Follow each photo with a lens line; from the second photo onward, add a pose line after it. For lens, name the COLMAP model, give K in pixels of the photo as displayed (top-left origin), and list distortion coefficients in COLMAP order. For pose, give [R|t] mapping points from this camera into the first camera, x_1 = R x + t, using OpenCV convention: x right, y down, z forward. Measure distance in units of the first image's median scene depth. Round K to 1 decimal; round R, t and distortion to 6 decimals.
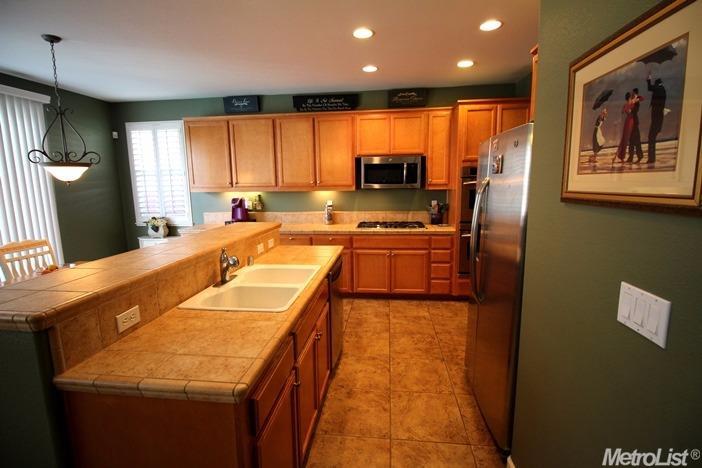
lens RADIAL K [[324.6, 0, 351.6], [0, 324.6, 230.1], [0, 0, 1]] dist [-0.019445, -0.001357]
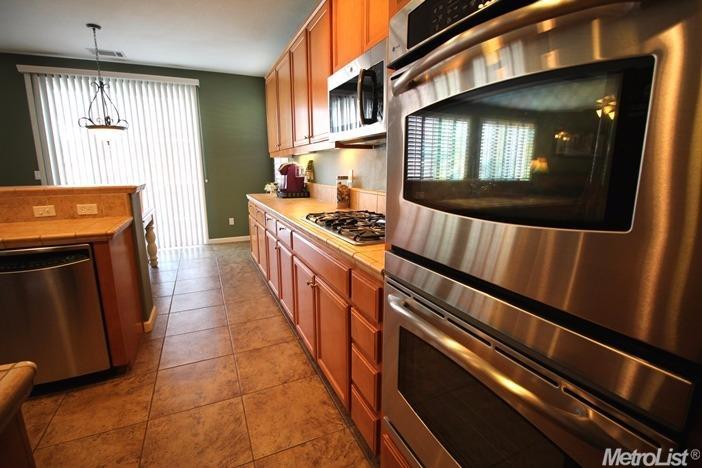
lens RADIAL K [[324.6, 0, 351.6], [0, 324.6, 230.1], [0, 0, 1]] dist [-0.019445, -0.001357]
pose [[0.520973, 0.177838, -0.834842, 0.490609], [-0.136690, 0.982815, 0.124060, -0.059146], [0.842557, 0.049483, 0.536329, 0.750444]]
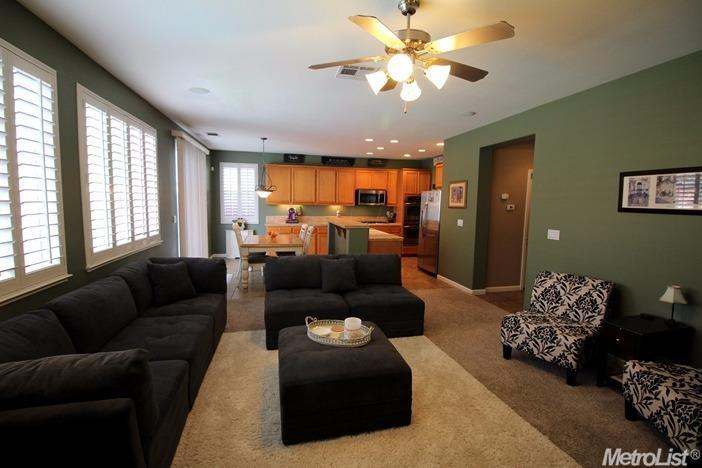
lens RADIAL K [[324.6, 0, 351.6], [0, 324.6, 230.1], [0, 0, 1]] dist [-0.019445, -0.001357]
pose [[0.942019, 0.001160, 0.335557, -0.700409], [0.018210, 0.998344, -0.054573, 0.143560], [-0.335064, 0.057519, 0.940438, -0.918379]]
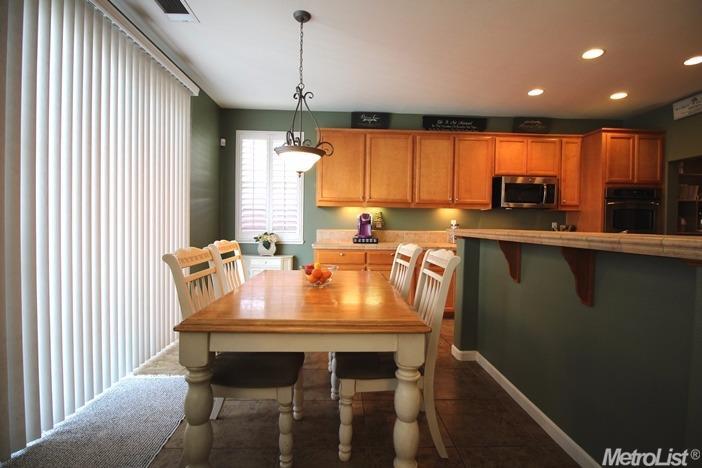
lens RADIAL K [[324.6, 0, 351.6], [0, 324.6, 230.1], [0, 0, 1]] dist [-0.019445, -0.001357]
pose [[0.989622, 0.026014, 0.141322, -0.563125], [-0.007633, 0.991605, -0.129080, 0.075489], [-0.143493, 0.126662, 0.981512, 0.086966]]
